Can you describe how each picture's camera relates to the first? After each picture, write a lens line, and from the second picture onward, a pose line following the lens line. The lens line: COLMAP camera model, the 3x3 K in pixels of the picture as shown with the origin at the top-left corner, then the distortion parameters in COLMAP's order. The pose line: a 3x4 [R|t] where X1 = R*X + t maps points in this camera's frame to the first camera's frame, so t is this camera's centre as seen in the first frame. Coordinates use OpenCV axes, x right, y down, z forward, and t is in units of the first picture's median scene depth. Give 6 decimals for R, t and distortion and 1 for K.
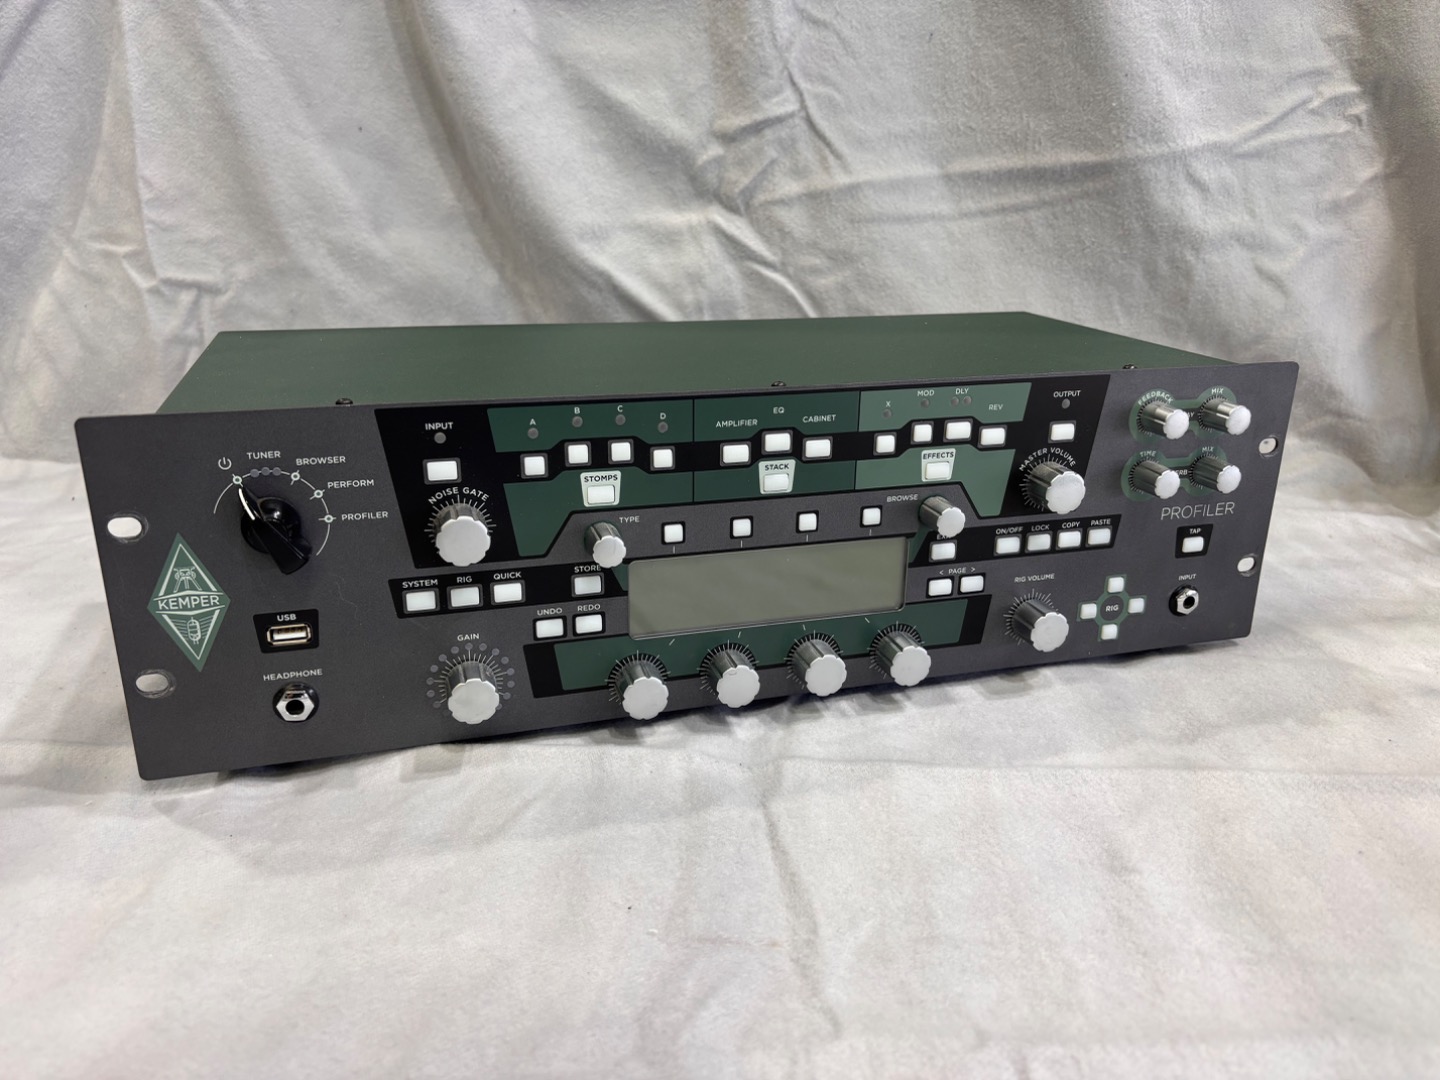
lens RADIAL K [[1125.8, 0, 736.7], [0, 1125.8, 533.4], [0, 0, 1]] dist [0.019665, -0.044508]
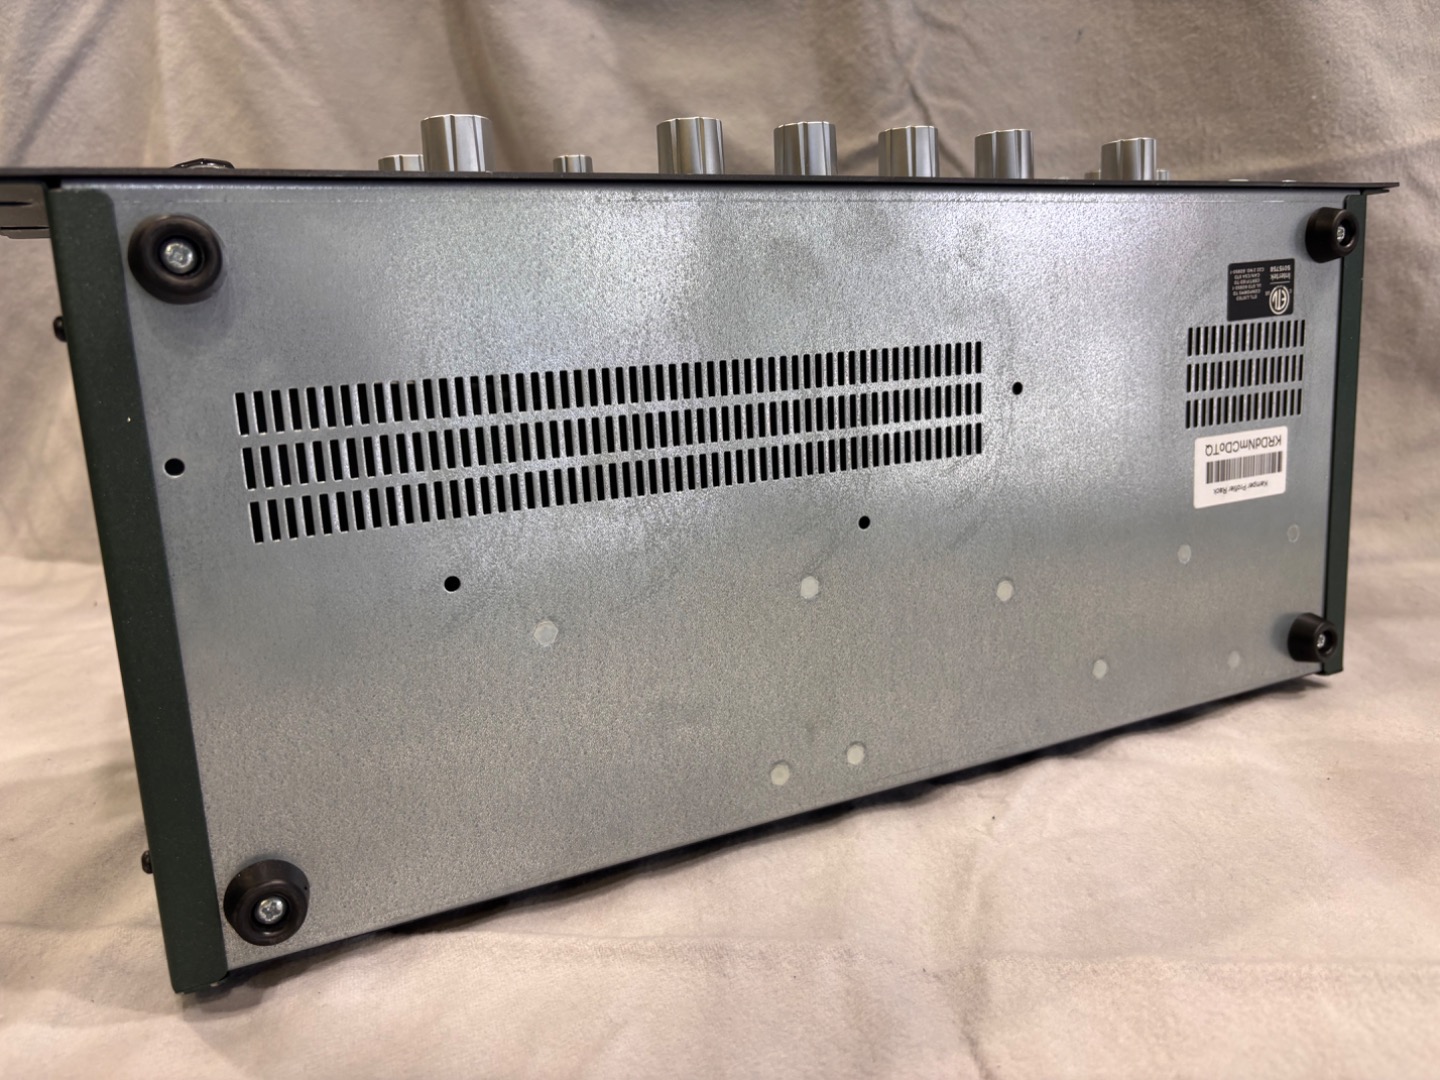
lens RADIAL K [[1125.8, 0, 718.1], [0, 1125.8, 528.6], [0, 0, 1]] dist [0.019665, -0.044508]
pose [[0.995936, -0.025015, -0.086519, -0.032517], [0.016204, 0.994747, -0.101073, 0.007078], [0.088593, 0.099260, 0.991110, 0.173660]]
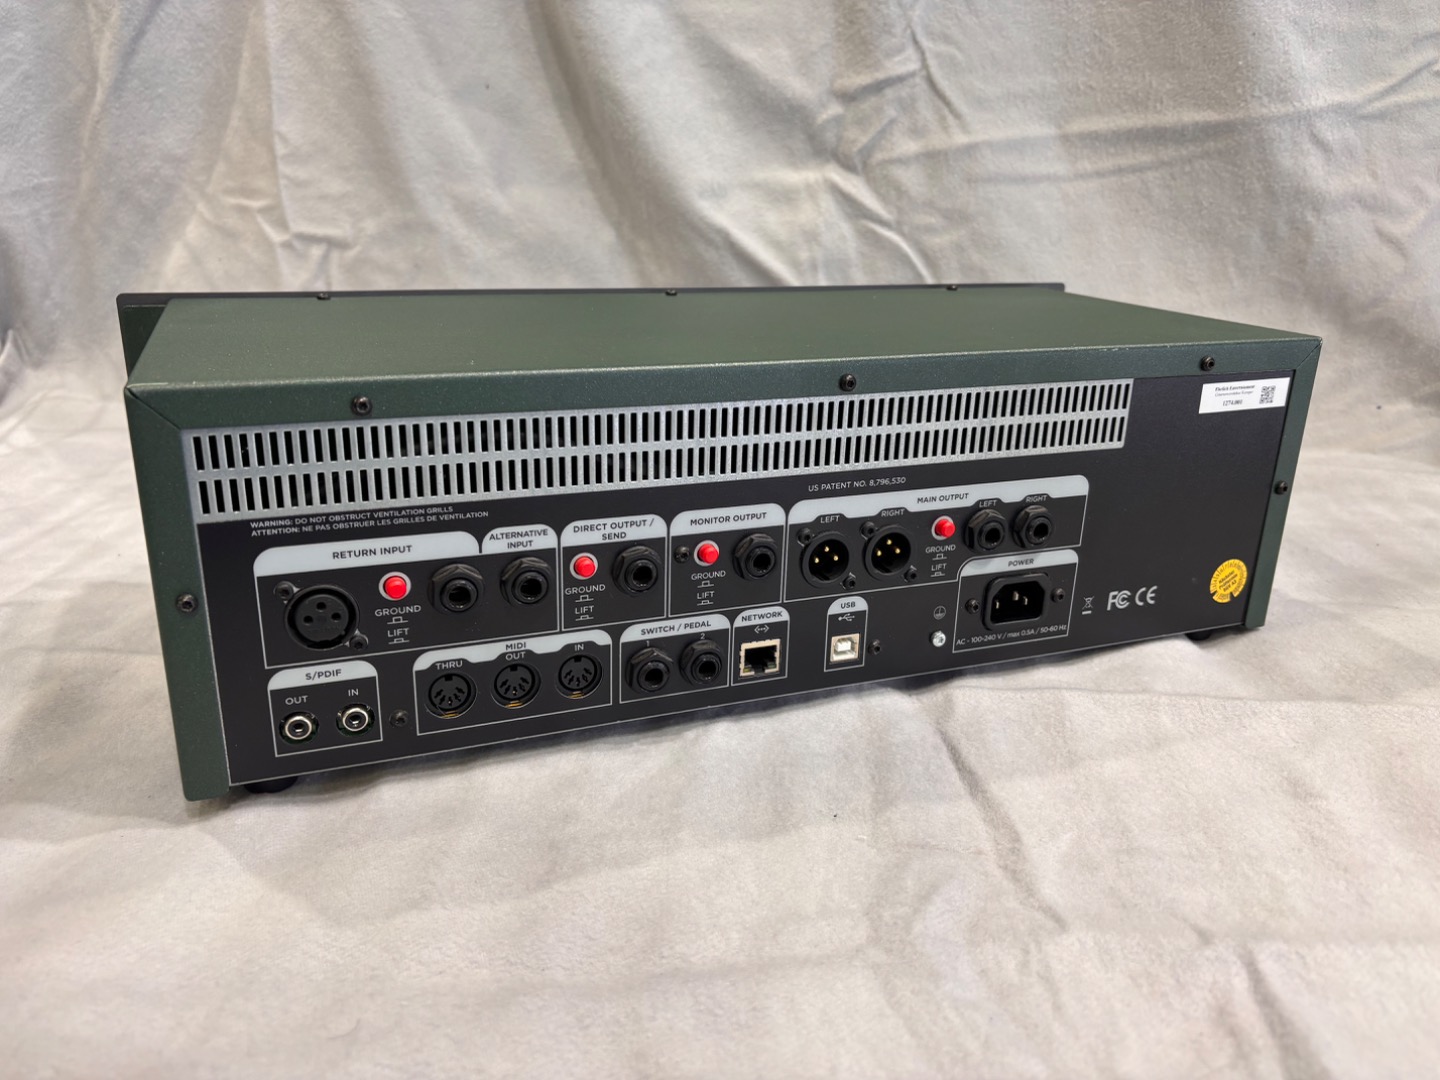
lens RADIAL K [[1125.8, 0, 716.2], [0, 1125.8, 536.1], [0, 0, 1]] dist [0.019665, -0.044508]
pose [[0.999163, 0.016931, -0.037239, -0.081458], [-0.016304, 0.999722, 0.017058, 0.027553], [0.037518, -0.016437, 0.999161, -0.020031]]
